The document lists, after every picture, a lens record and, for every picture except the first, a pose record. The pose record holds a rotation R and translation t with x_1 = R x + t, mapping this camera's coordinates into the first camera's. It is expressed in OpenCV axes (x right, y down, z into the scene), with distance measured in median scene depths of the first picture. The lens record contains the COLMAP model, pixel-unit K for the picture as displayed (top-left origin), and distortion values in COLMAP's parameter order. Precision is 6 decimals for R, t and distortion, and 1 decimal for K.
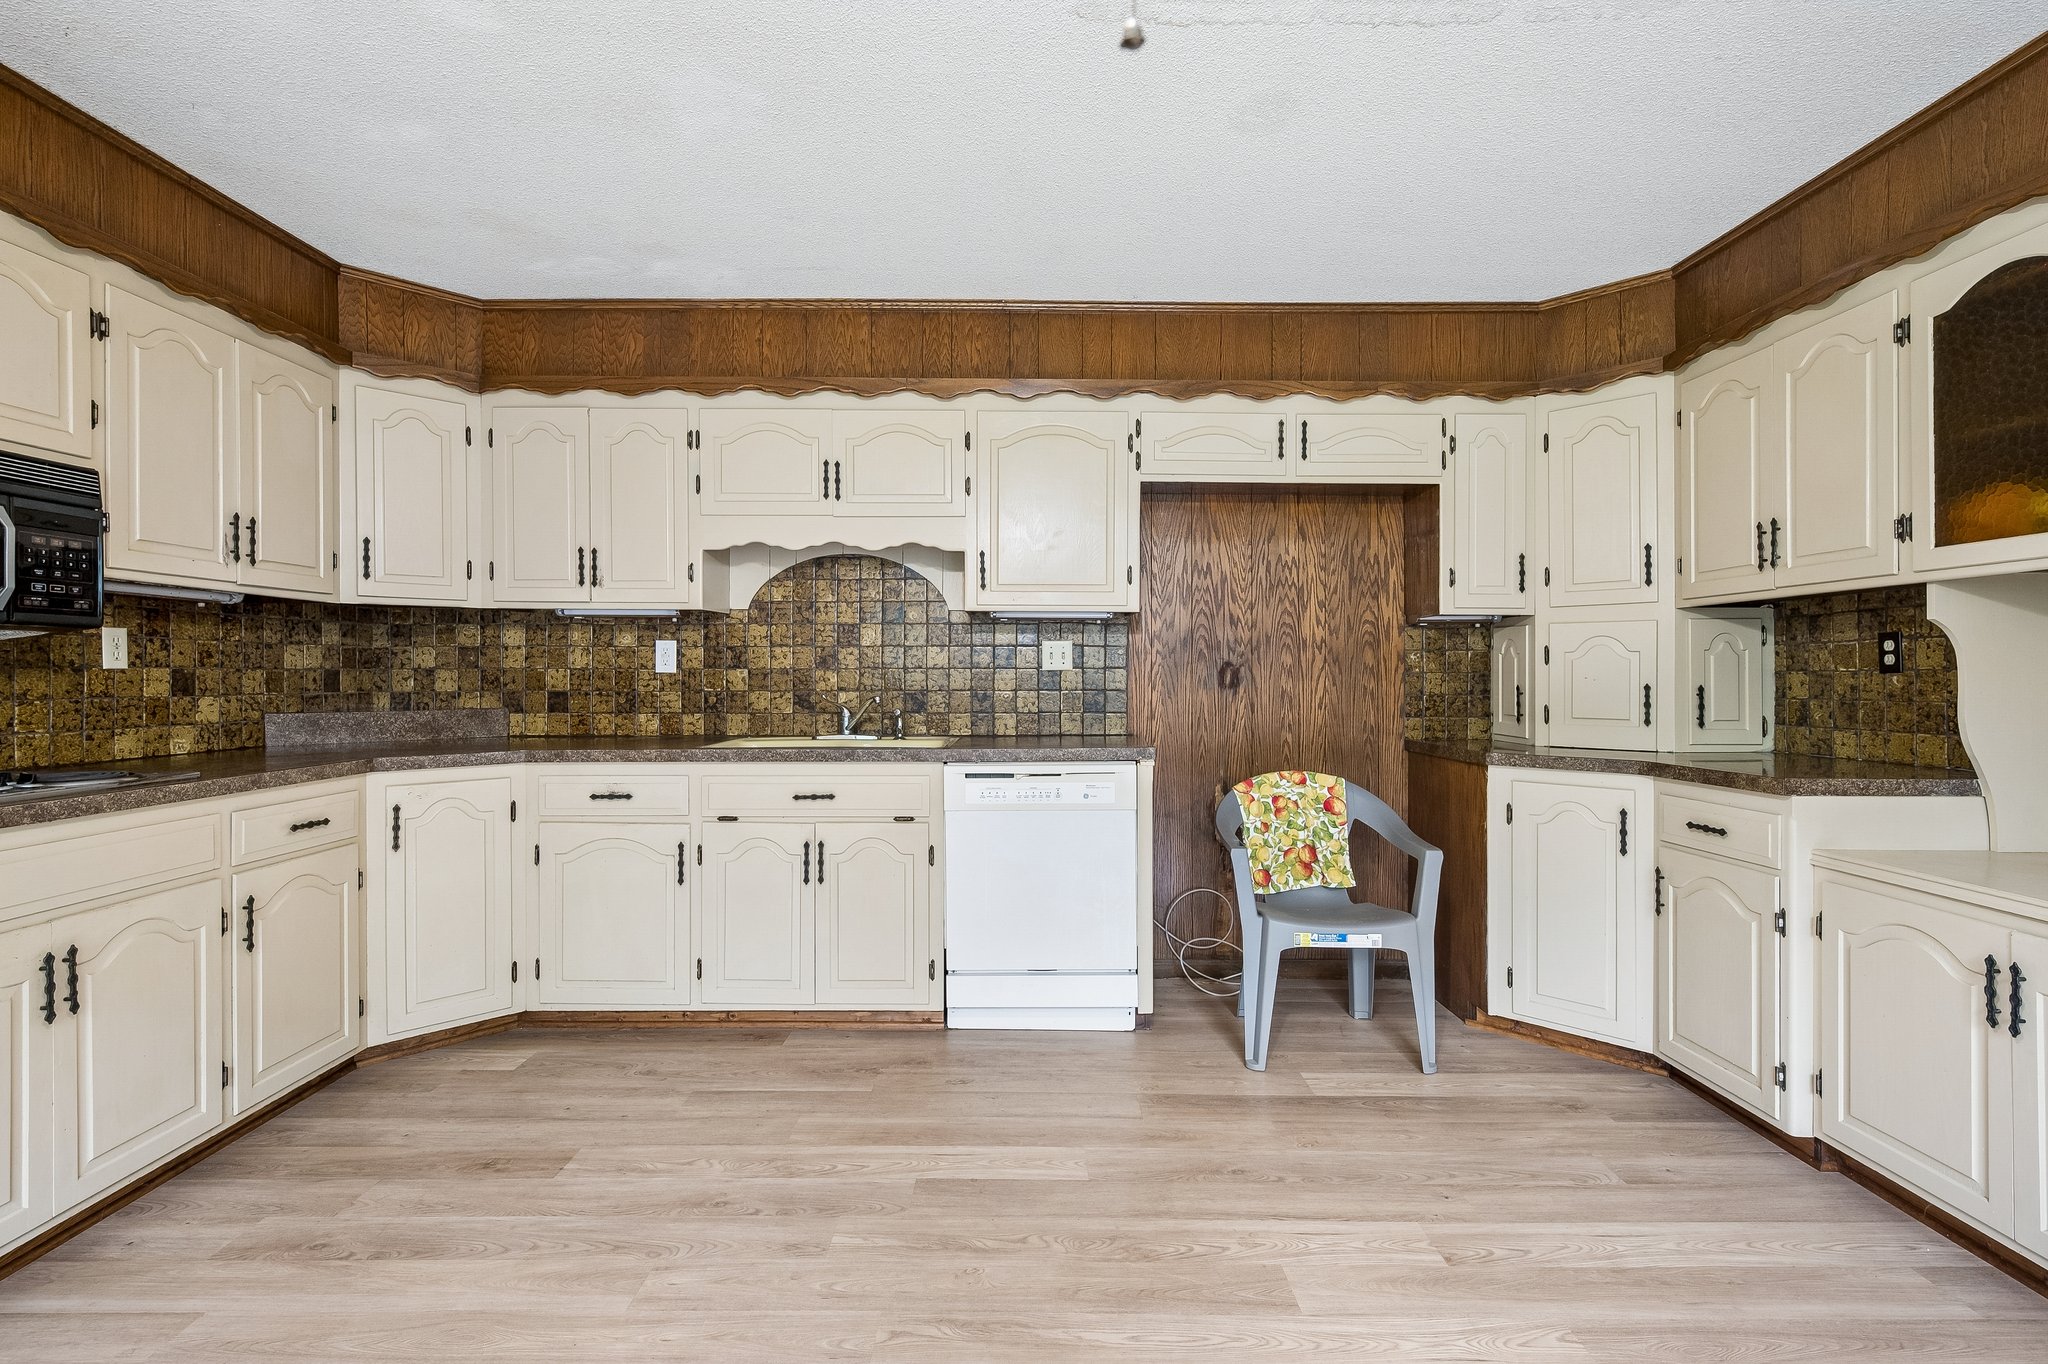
lens RADIAL K [[943.5, 0, 1021.9], [0, 943.5, 681.3], [0, 0, 1]] dist [0.000856, -0.000721]
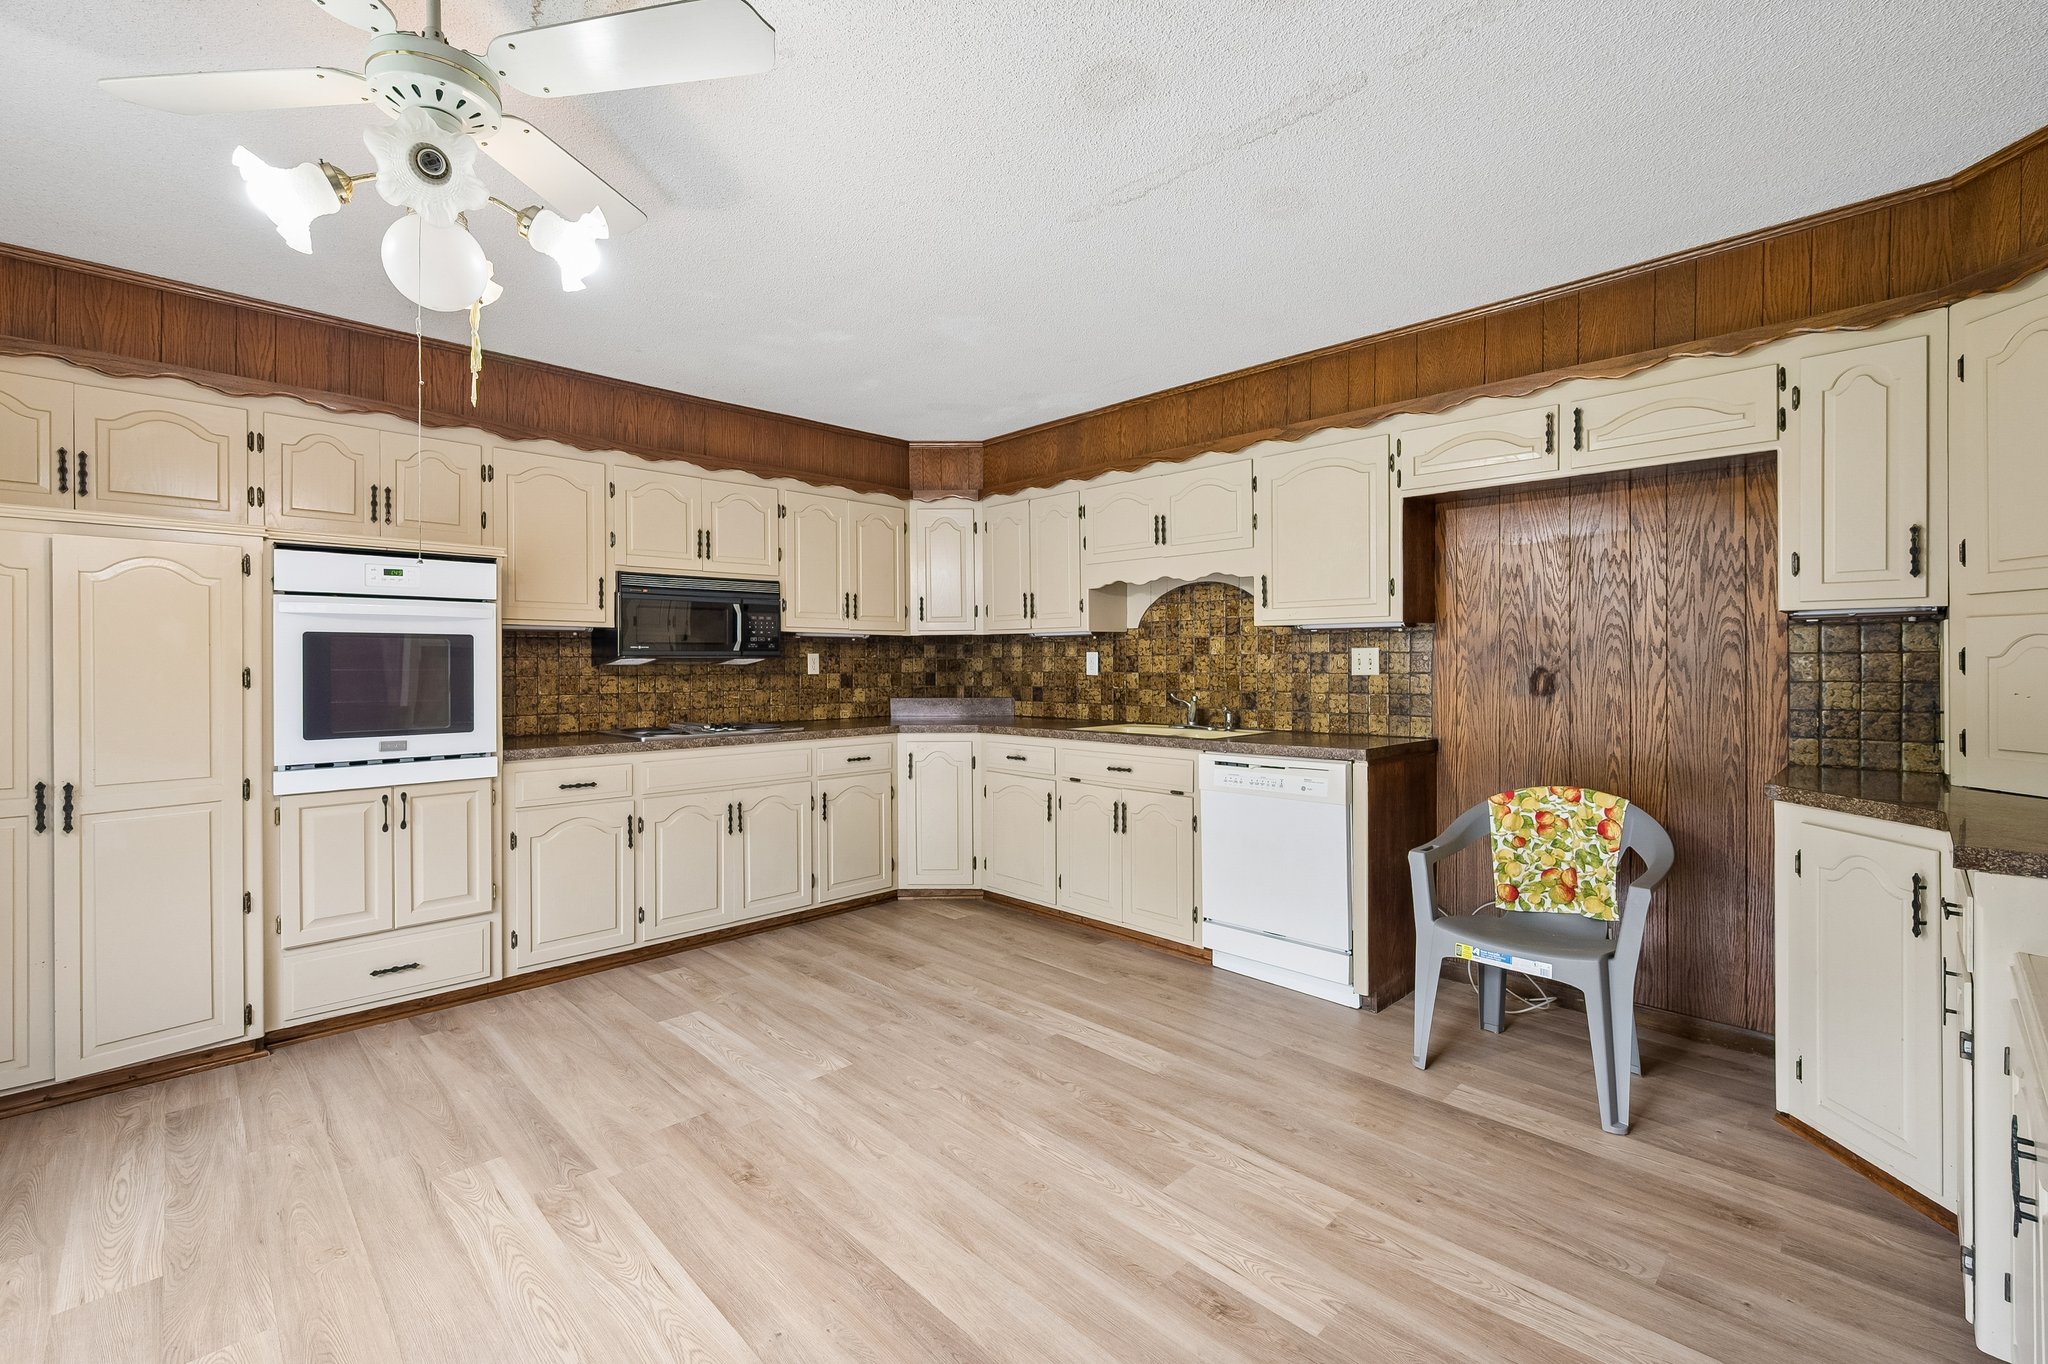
lens RADIAL K [[870.3, 0, 1024.0], [0, 870.3, 668.8], [0, 0, 1]] dist [-0.001064, 0.000204]
pose [[0.703247, 0.001232, -0.710945, 0.564552], [-0.002549, 0.999996, -0.000789, -0.020646], [0.710941, 0.002367, 0.703247, 0.019340]]
